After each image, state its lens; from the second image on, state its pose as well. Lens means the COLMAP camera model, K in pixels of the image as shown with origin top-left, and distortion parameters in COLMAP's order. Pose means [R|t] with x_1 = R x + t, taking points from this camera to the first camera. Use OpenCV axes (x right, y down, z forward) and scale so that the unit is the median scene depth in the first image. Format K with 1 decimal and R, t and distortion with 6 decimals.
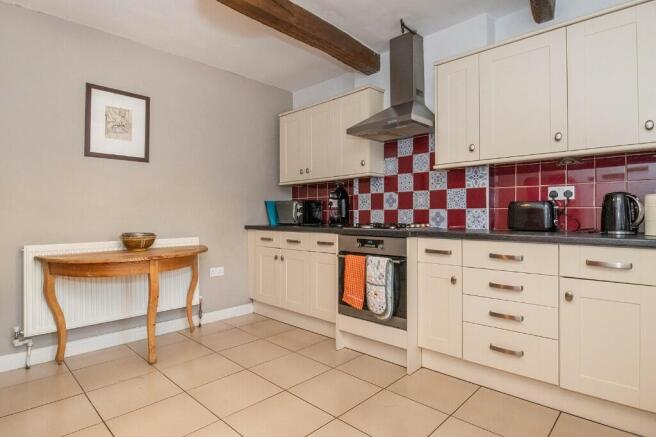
lens RADIAL K [[365.7, 0, 327.9], [0, 365.7, 210.5], [0, 0, 1]] dist [-0.002313, -0.000442]
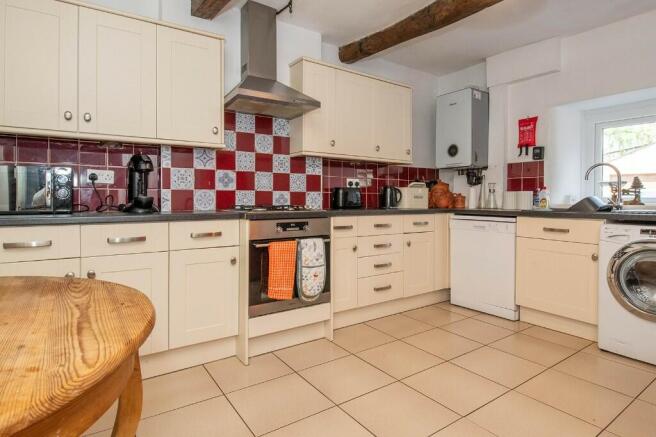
lens RADIAL K [[345.5, 0, 326.7], [0, 345.5, 199.8], [0, 0, 1]] dist [0.001702, -0.000123]
pose [[0.200975, -0.003688, 0.979589, -0.704199], [-0.019793, 0.999773, 0.007824, 0.012361], [-0.979396, -0.020962, 0.200856, 0.710120]]
